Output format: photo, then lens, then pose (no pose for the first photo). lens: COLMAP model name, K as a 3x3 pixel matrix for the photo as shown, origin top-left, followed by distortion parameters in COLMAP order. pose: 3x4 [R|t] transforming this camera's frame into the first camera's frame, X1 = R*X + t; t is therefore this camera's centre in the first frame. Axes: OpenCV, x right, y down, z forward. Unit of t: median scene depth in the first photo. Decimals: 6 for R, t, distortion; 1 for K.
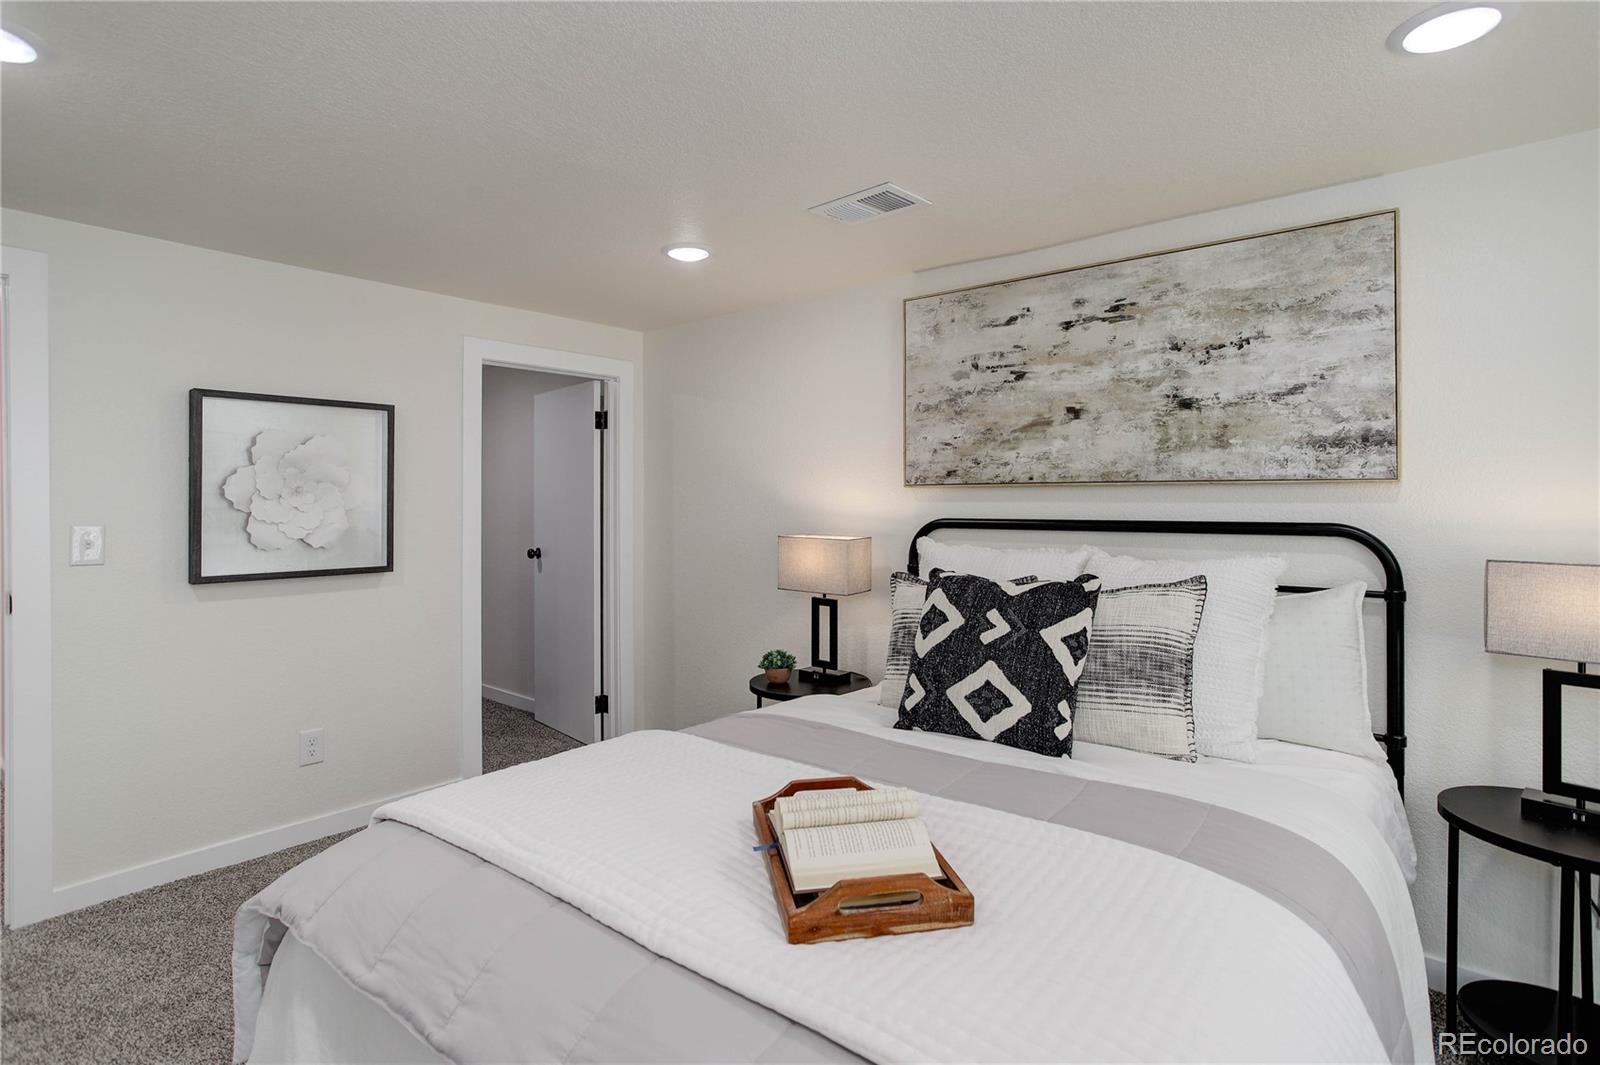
lens RADIAL K [[804.3, 0, 791.3], [0, 804.3, 484.7], [0, 0, 1]] dist [-0.002407, 0.000250]
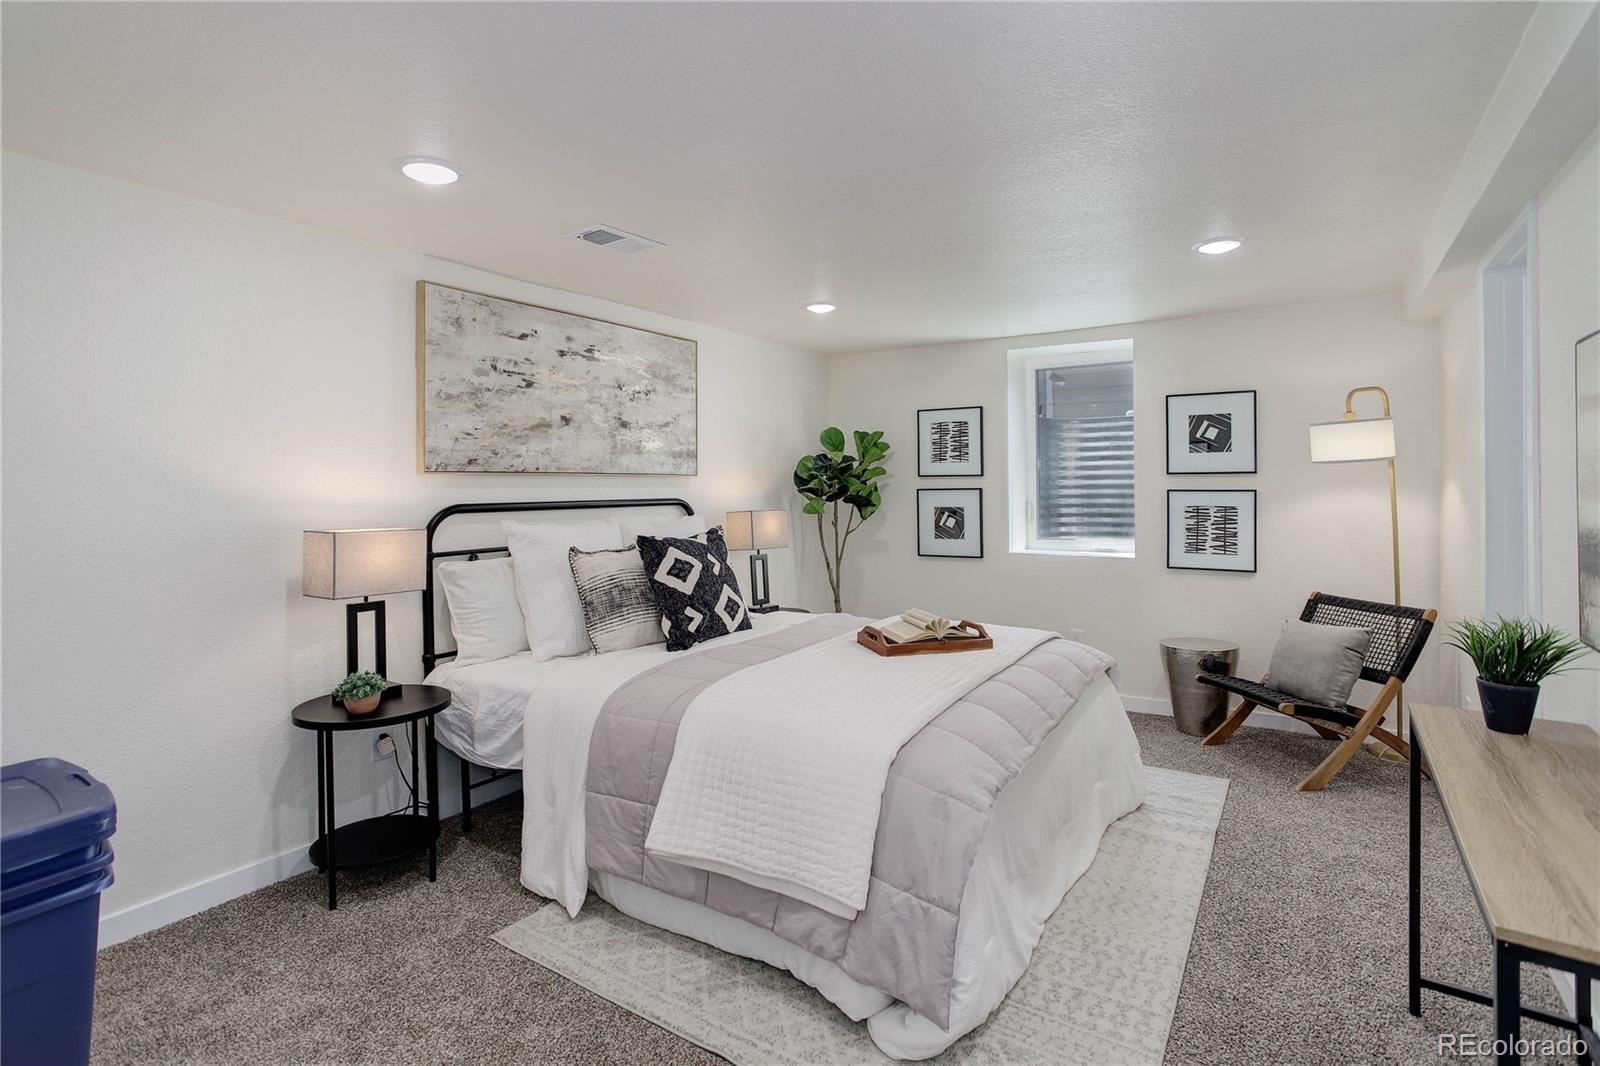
lens RADIAL K [[804.3, 0, 791.3], [0, 804.3, 485.2], [0, 0, 1]] dist [-0.002407, 0.000250]
pose [[-0.094519, 0.003718, 0.995516, -0.978874], [-0.009960, 0.999939, -0.004680, 0.019381], [-0.995473, -0.010358, -0.094476, 0.732220]]
